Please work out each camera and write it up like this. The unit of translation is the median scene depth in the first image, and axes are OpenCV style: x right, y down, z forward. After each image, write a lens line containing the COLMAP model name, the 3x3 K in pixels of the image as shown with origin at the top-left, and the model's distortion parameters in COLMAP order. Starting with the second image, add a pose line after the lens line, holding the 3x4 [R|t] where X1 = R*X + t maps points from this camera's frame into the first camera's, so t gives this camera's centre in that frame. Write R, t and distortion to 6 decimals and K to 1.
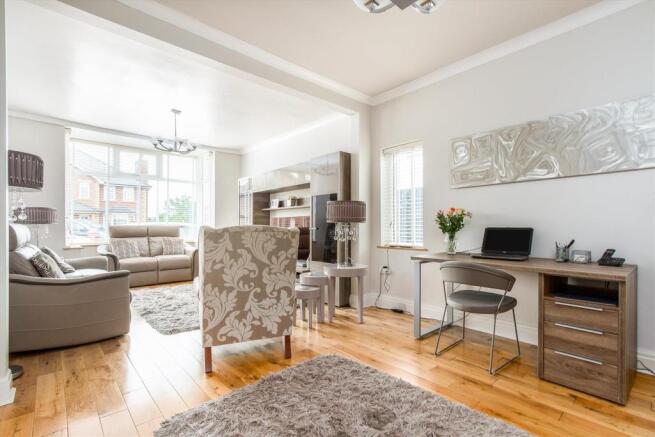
lens RADIAL K [[301.6, 0, 330.3], [0, 301.6, 224.6], [0, 0, 1]] dist [-0.000500, -0.000427]
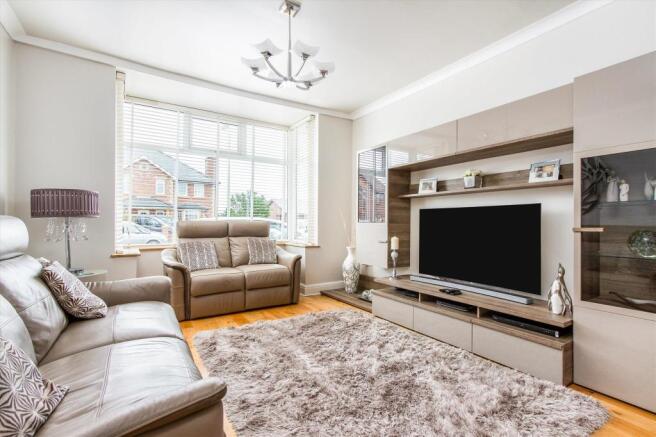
lens RADIAL K [[279.5, 0, 326.2], [0, 279.5, 218.5], [0, 0, 1]] dist [0.002334, 0.000171]
pose [[0.987507, 0.005293, -0.157485, -0.286884], [-0.006873, 0.999931, -0.009493, 0.002318], [0.157424, 0.010457, 0.987476, 0.406388]]
